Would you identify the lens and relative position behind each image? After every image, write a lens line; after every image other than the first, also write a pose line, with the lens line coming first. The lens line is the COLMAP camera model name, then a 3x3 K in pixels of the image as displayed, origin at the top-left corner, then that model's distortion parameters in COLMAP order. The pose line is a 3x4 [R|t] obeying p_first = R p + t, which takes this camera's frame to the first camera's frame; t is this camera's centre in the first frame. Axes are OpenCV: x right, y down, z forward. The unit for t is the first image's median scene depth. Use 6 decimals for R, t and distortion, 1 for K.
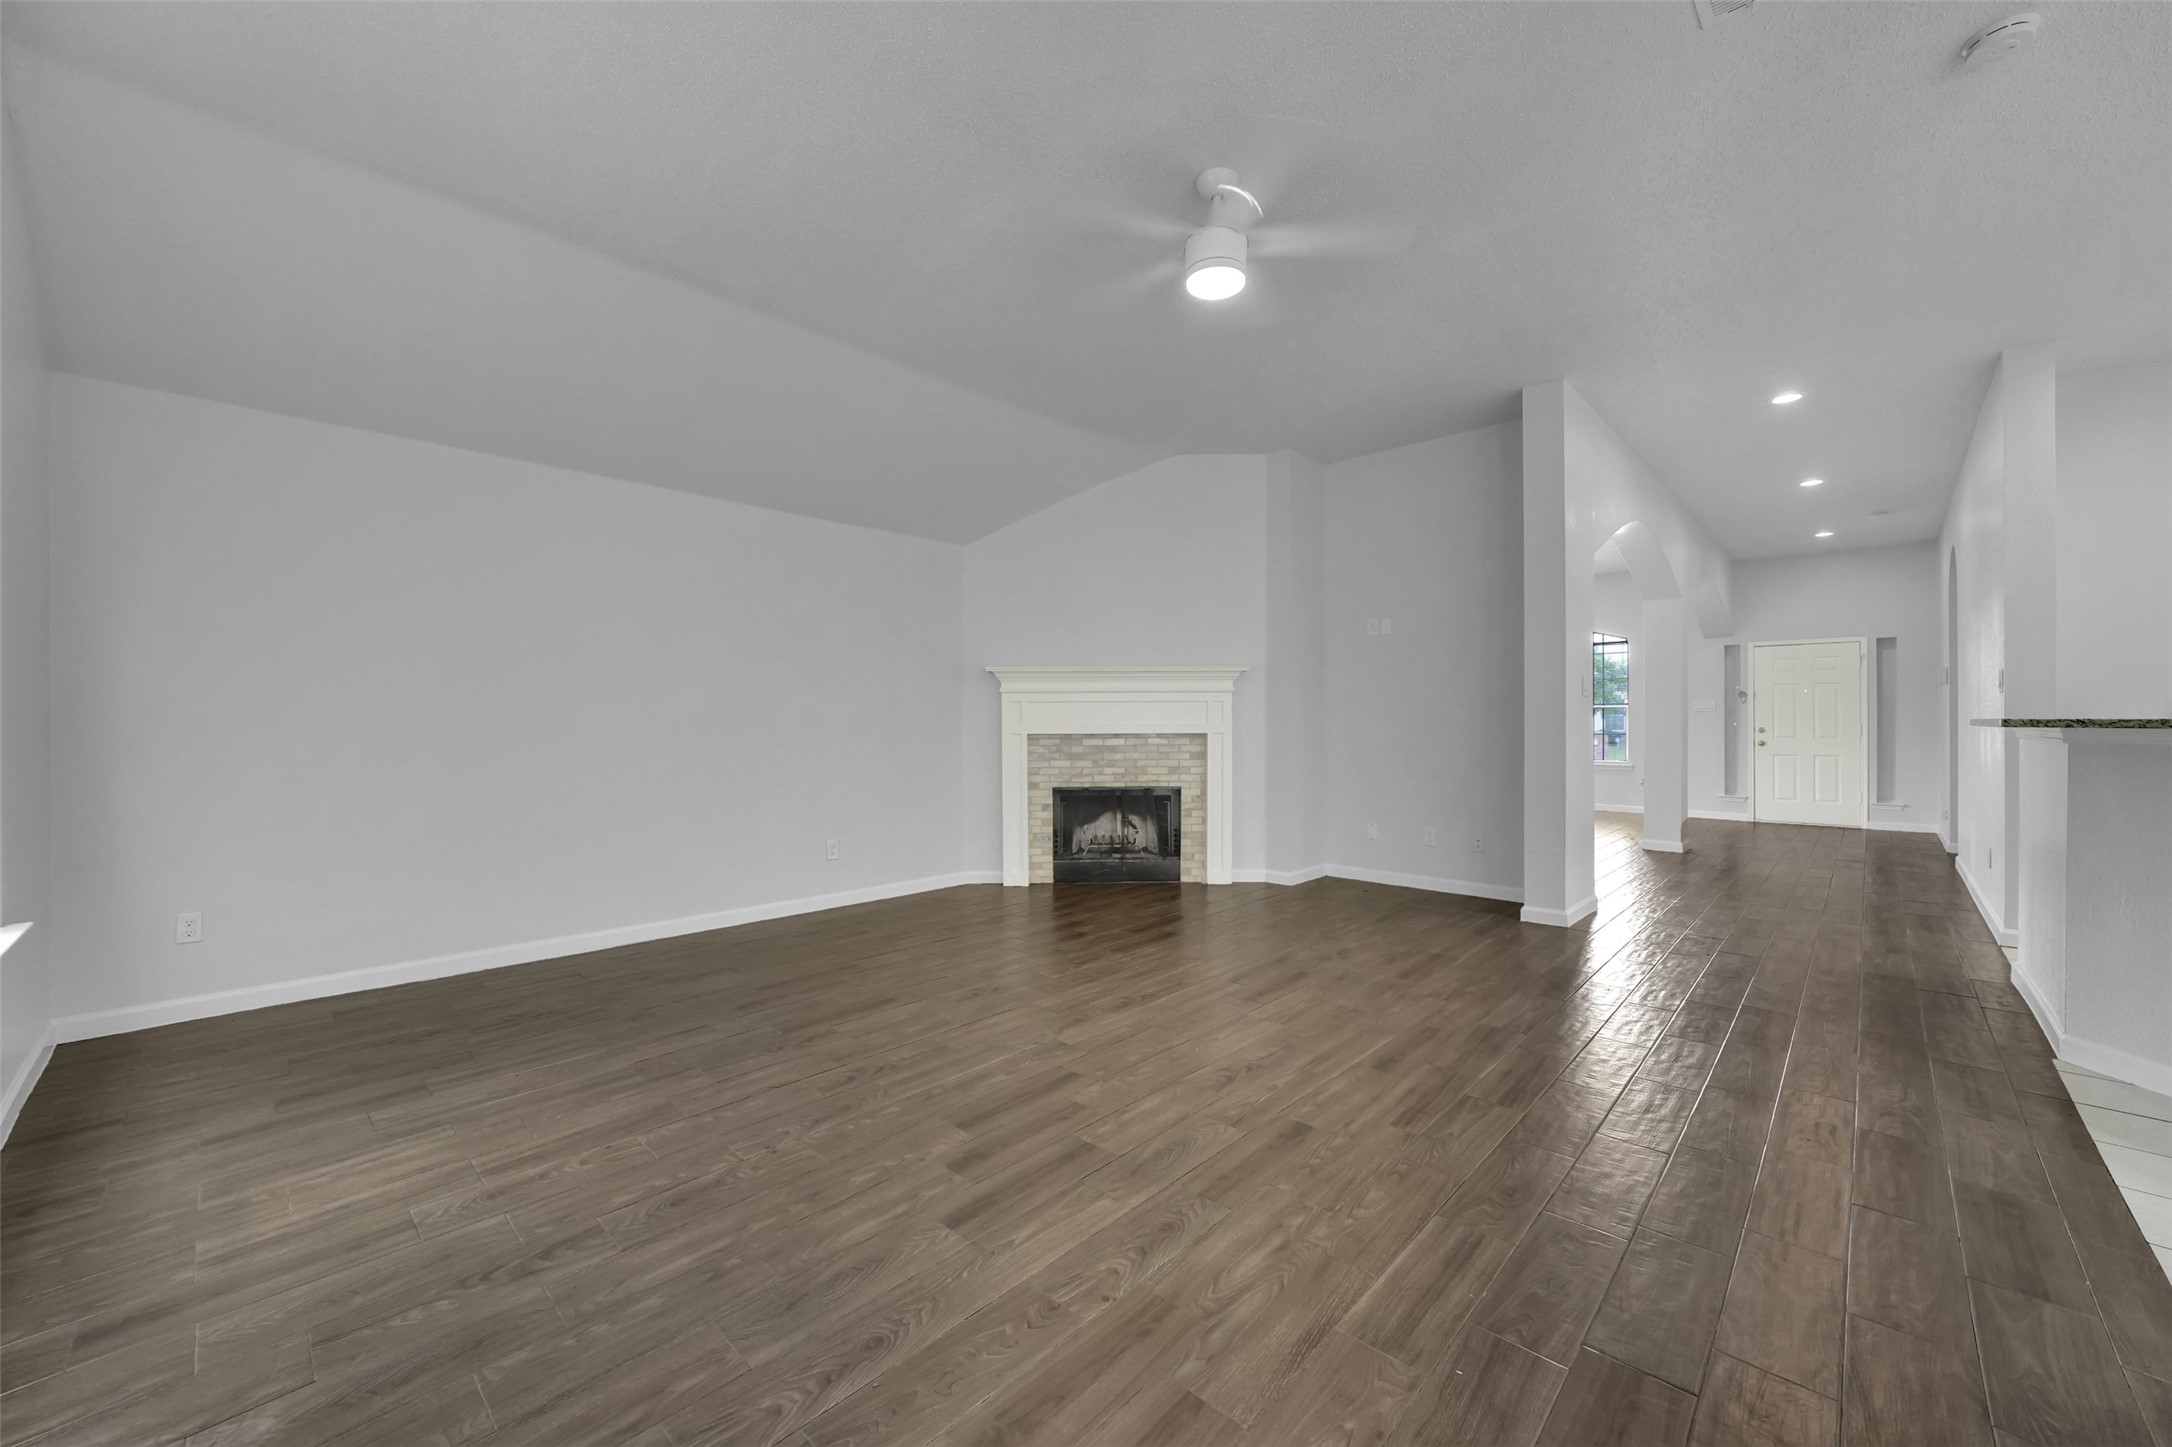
lens RADIAL K [[822.6, 0, 1085.5], [0, 822.6, 720.1], [0, 0, 1]] dist [-0.001719, -0.000085]
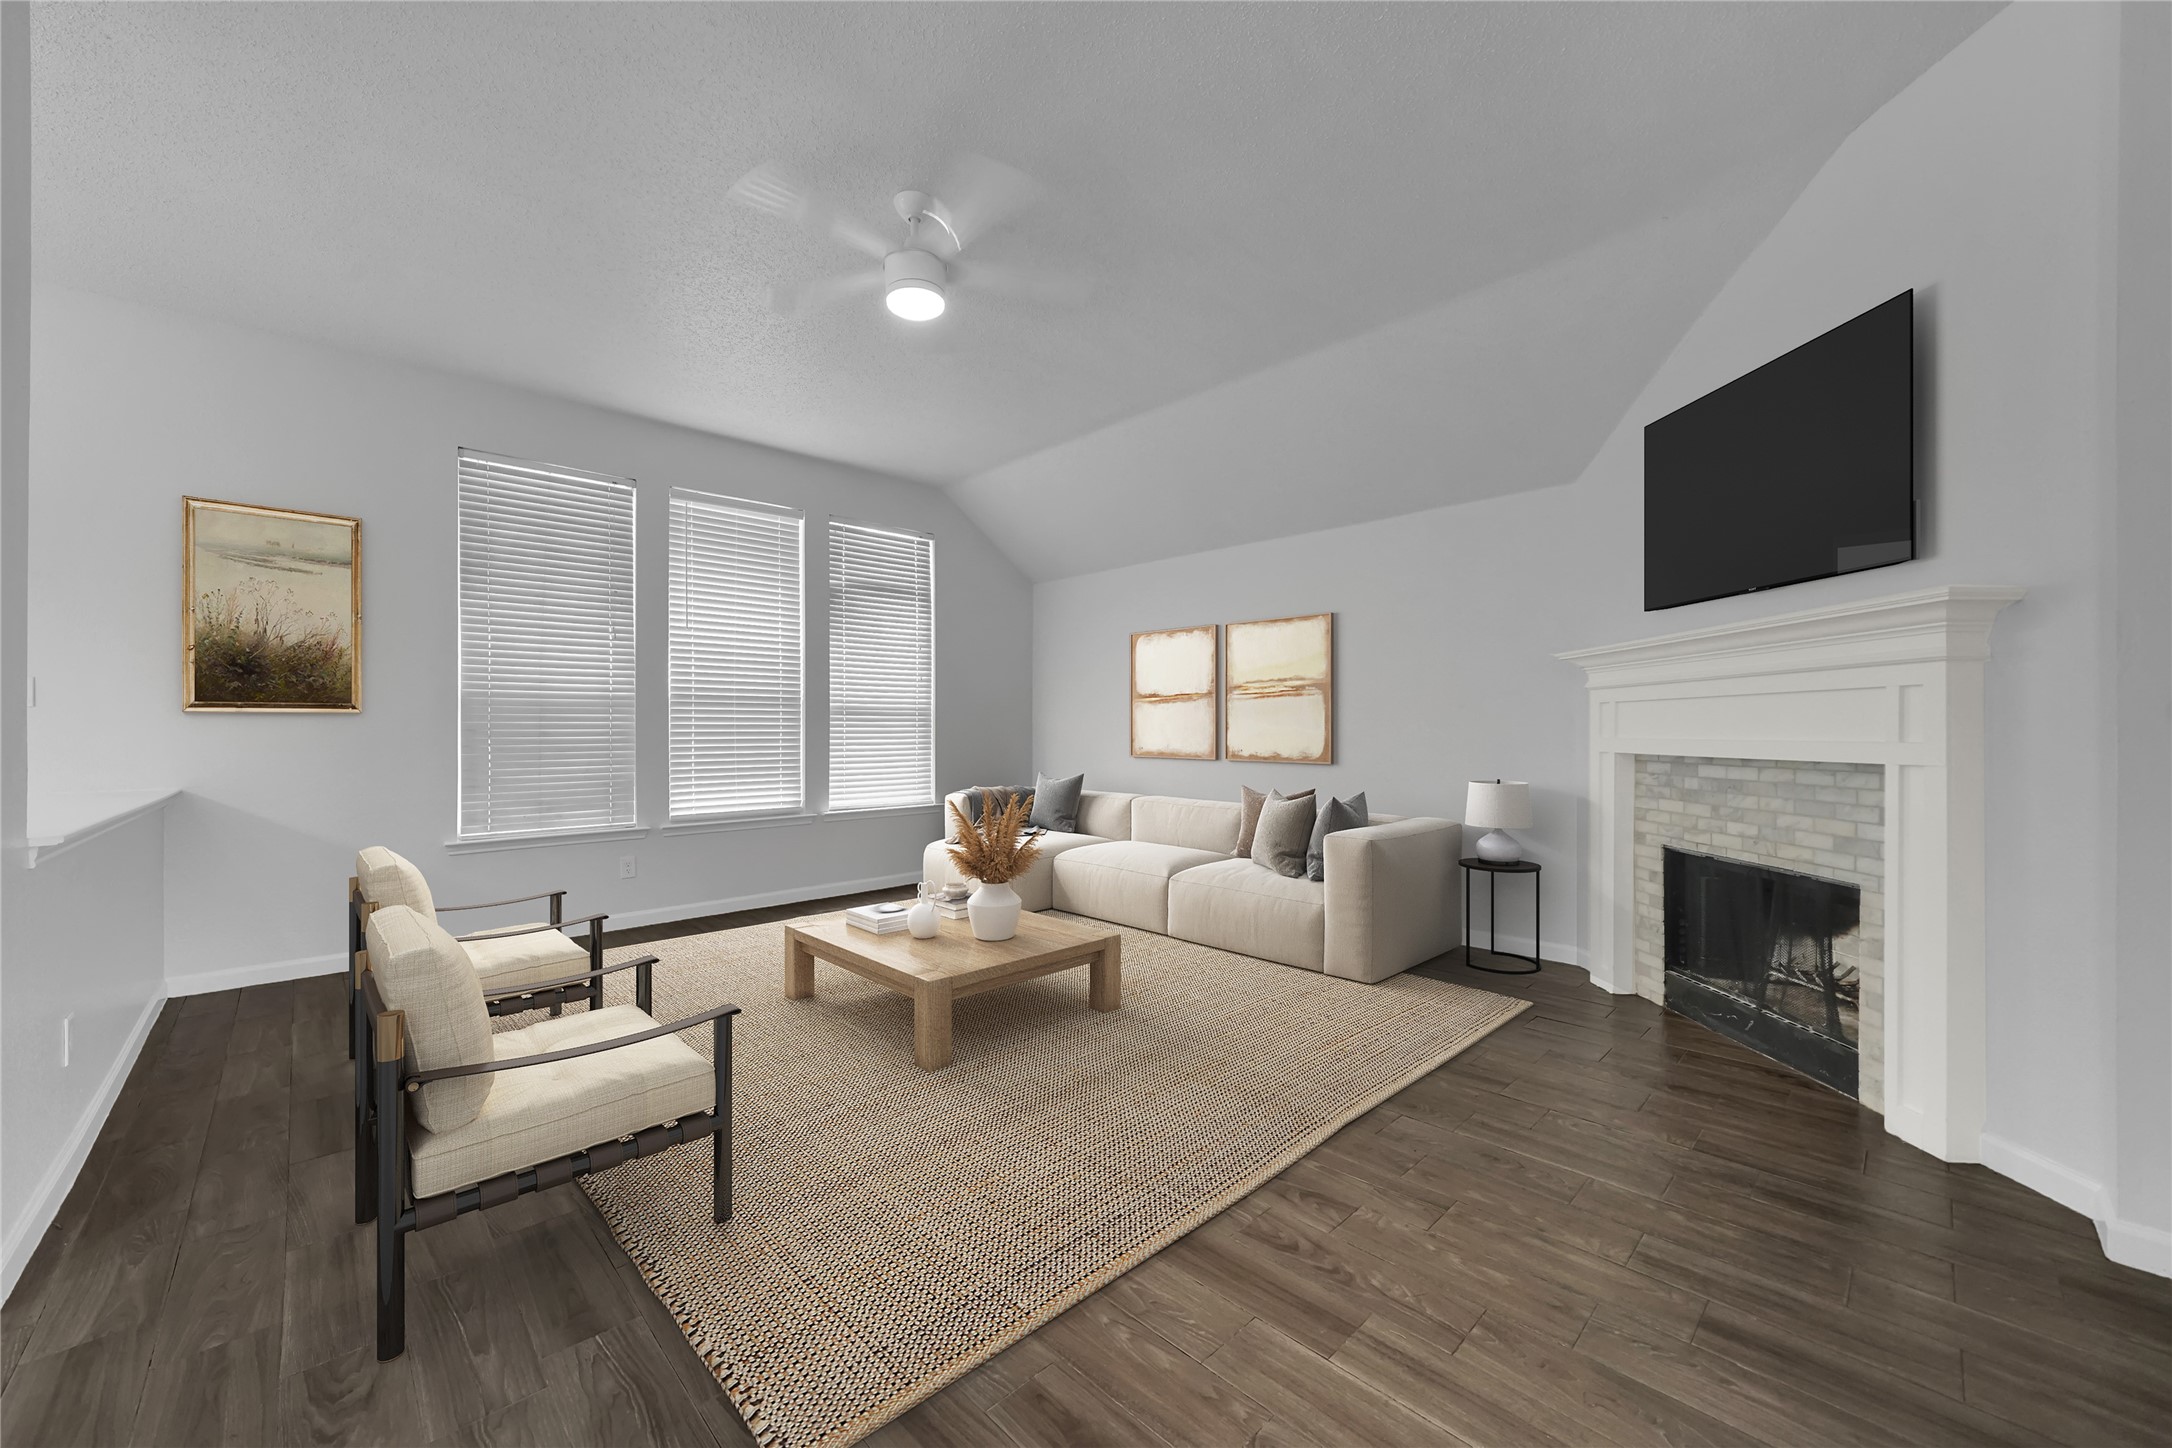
lens RADIAL K [[822.6, 0, 1085.5], [0, 822.6, 720.6], [0, 0, 1]] dist [-0.001719, -0.000085]
pose [[-0.036993, -0.009414, -0.999271, 0.568031], [0.000080, 0.999956, -0.009423, -0.002199], [0.999316, -0.000428, -0.036990, 0.606556]]
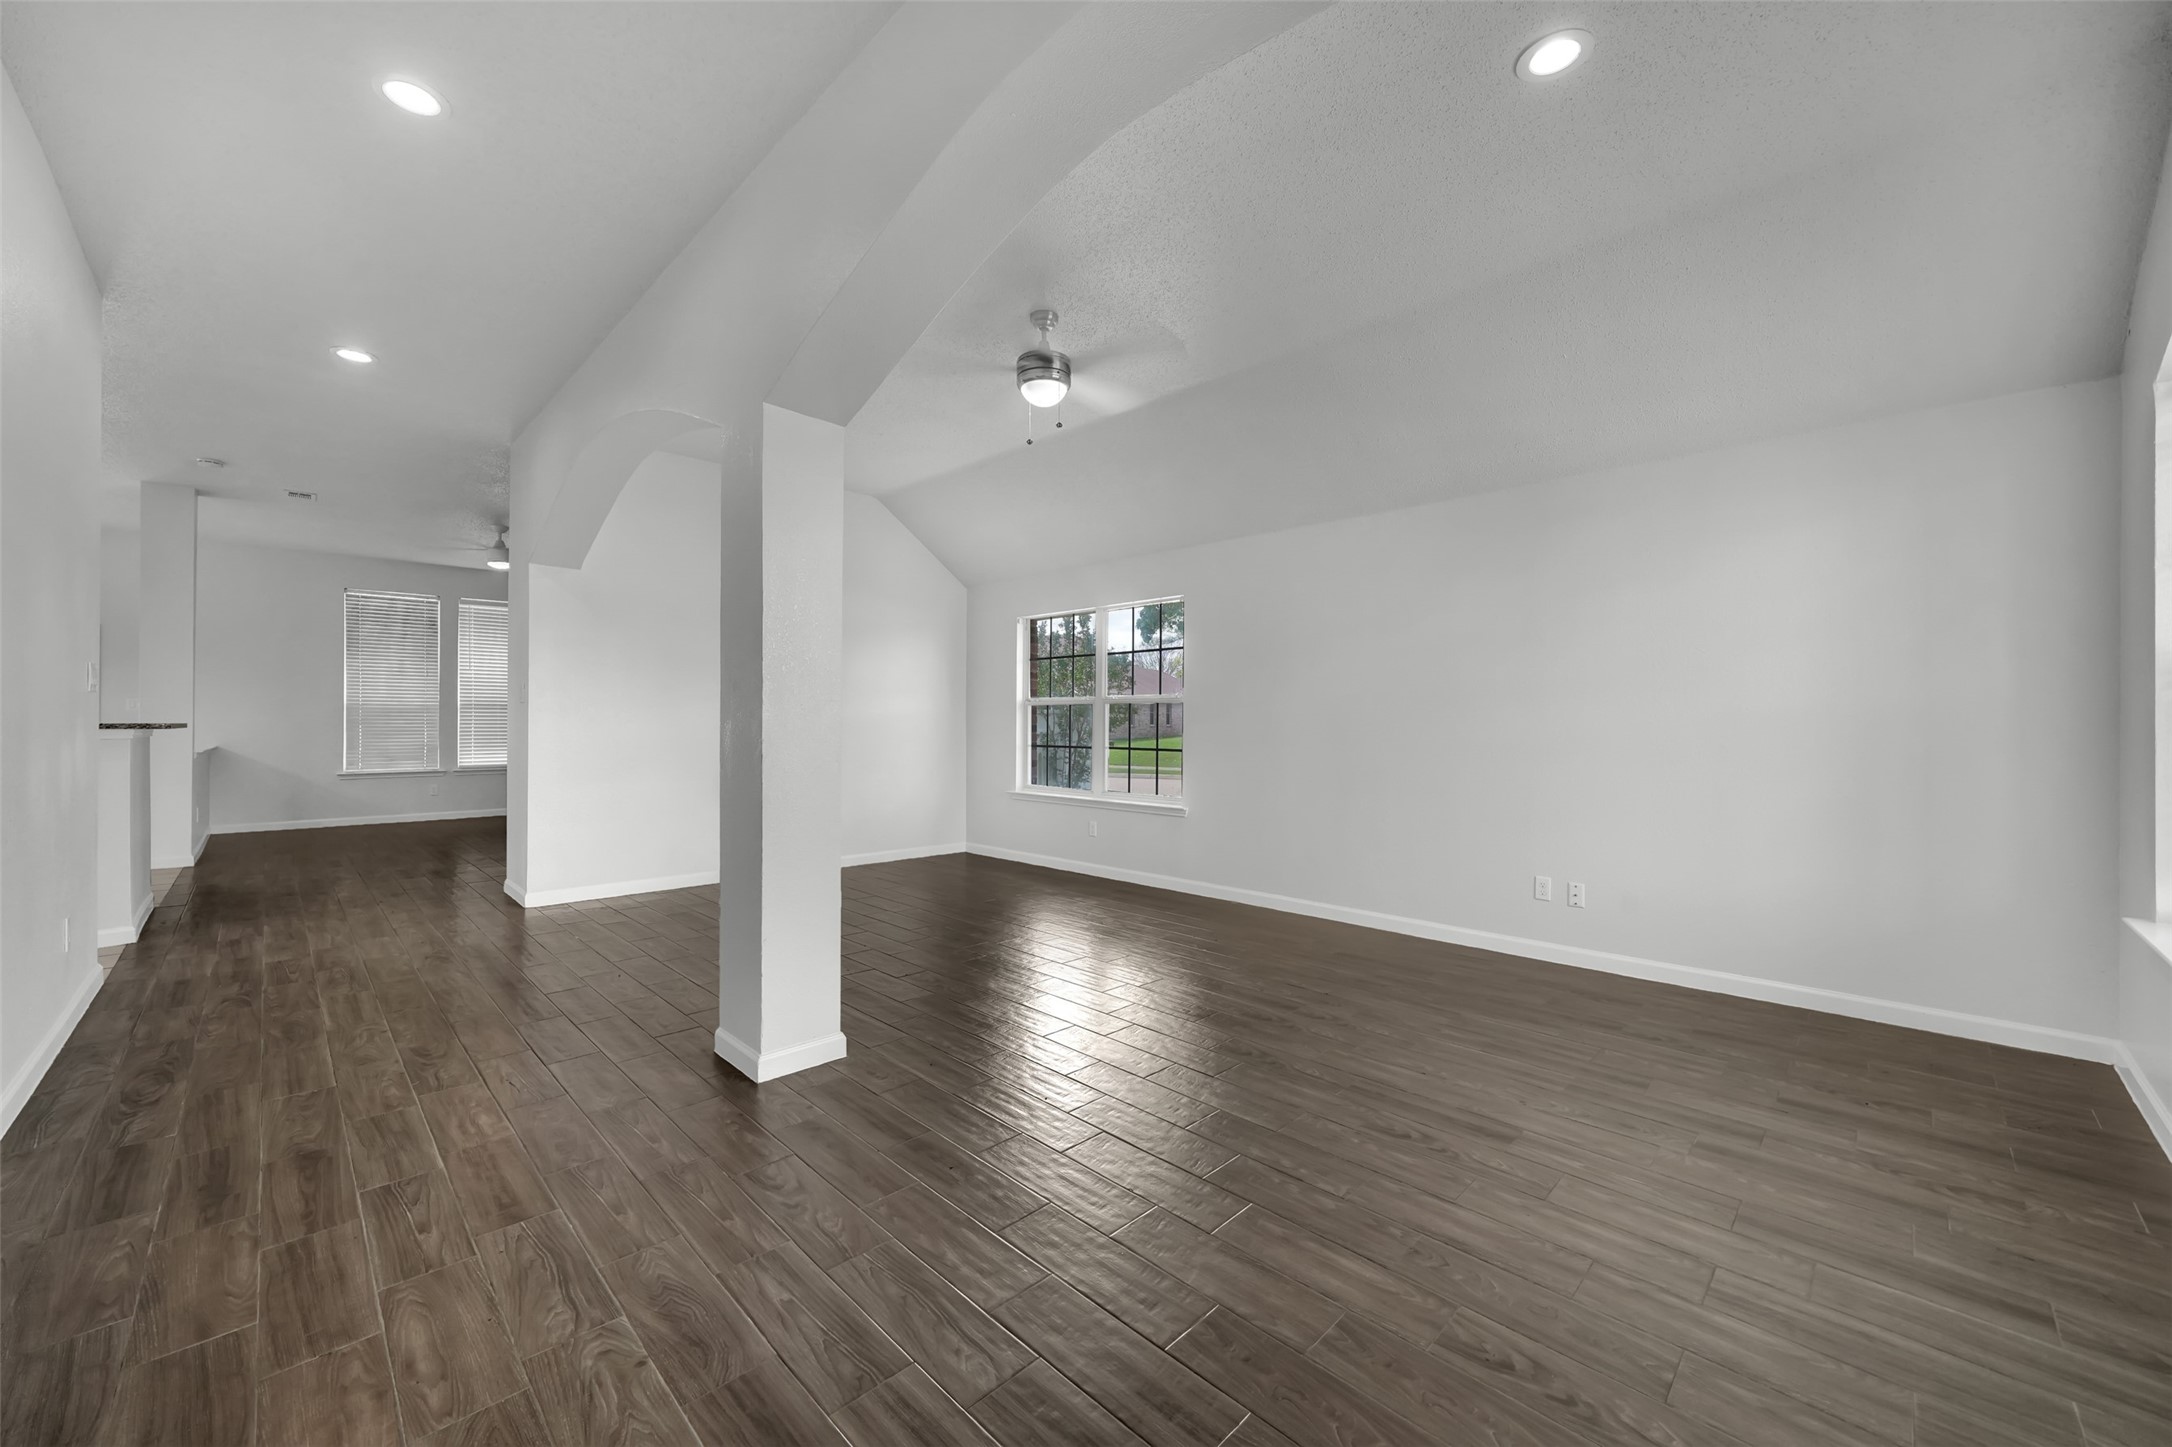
lens RADIAL K [[822.6, 0, 1085.5], [0, 822.6, 720.1], [0, 0, 1]] dist [-0.001719, -0.000085]
pose [[-0.024229, -0.006531, -0.999685, 0.609940], [-0.005307, 0.999965, -0.006404, -0.002093], [0.999692, 0.005150, -0.024263, 0.650766]]
